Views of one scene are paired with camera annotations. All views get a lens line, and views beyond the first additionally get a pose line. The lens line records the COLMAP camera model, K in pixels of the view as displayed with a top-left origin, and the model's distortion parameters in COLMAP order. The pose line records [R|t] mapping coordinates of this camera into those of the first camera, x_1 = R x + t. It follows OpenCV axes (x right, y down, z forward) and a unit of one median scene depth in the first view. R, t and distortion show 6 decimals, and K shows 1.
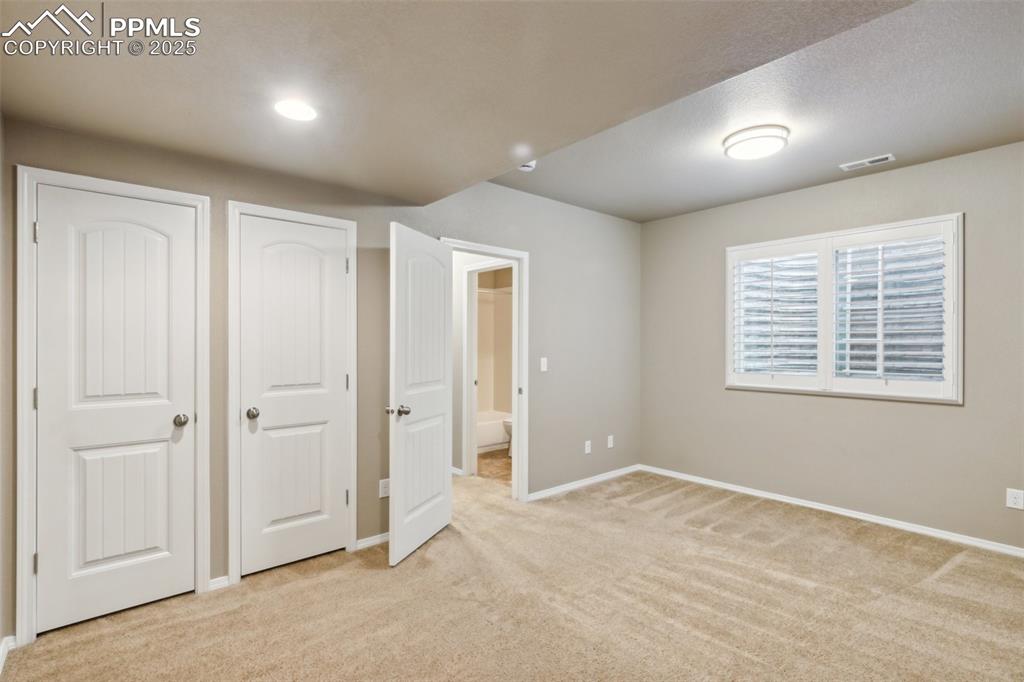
lens RADIAL K [[476.6, 0, 504.1], [0, 476.6, 338.9], [0, 0, 1]] dist [0.005626, -0.000695]
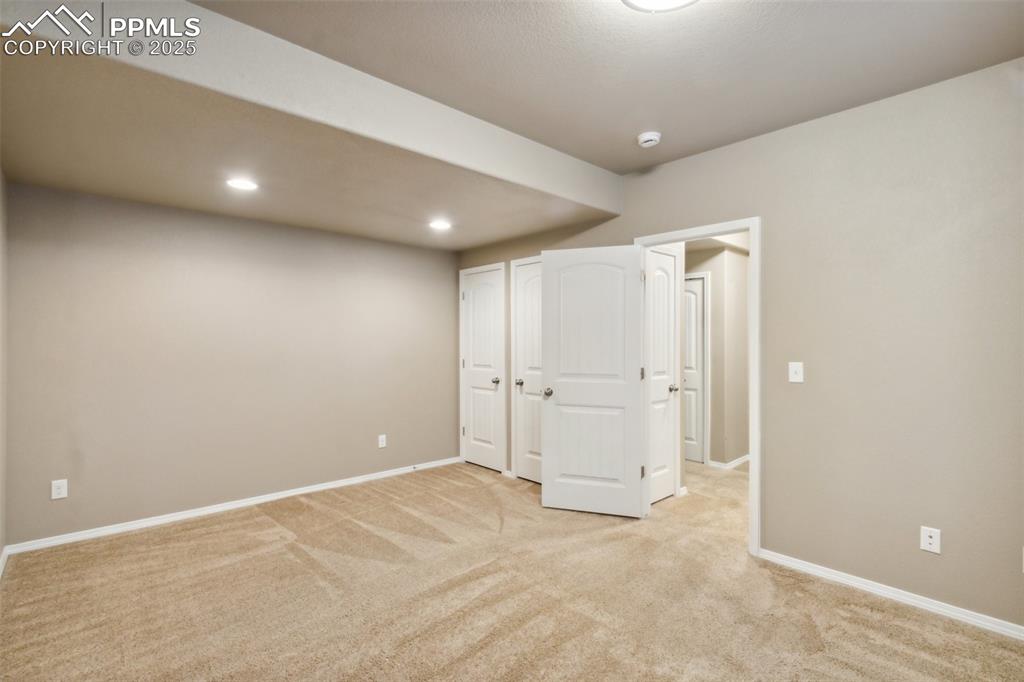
lens RADIAL K [[476.6, 0, 504.1], [0, 476.6, 338.9], [0, 0, 1]] dist [0.005626, -0.000695]
pose [[0.040483, -0.008360, -0.999145, 1.154210], [0.007446, 0.999940, -0.008065, 0.014658], [0.999152, -0.007114, 0.040543, 0.872571]]
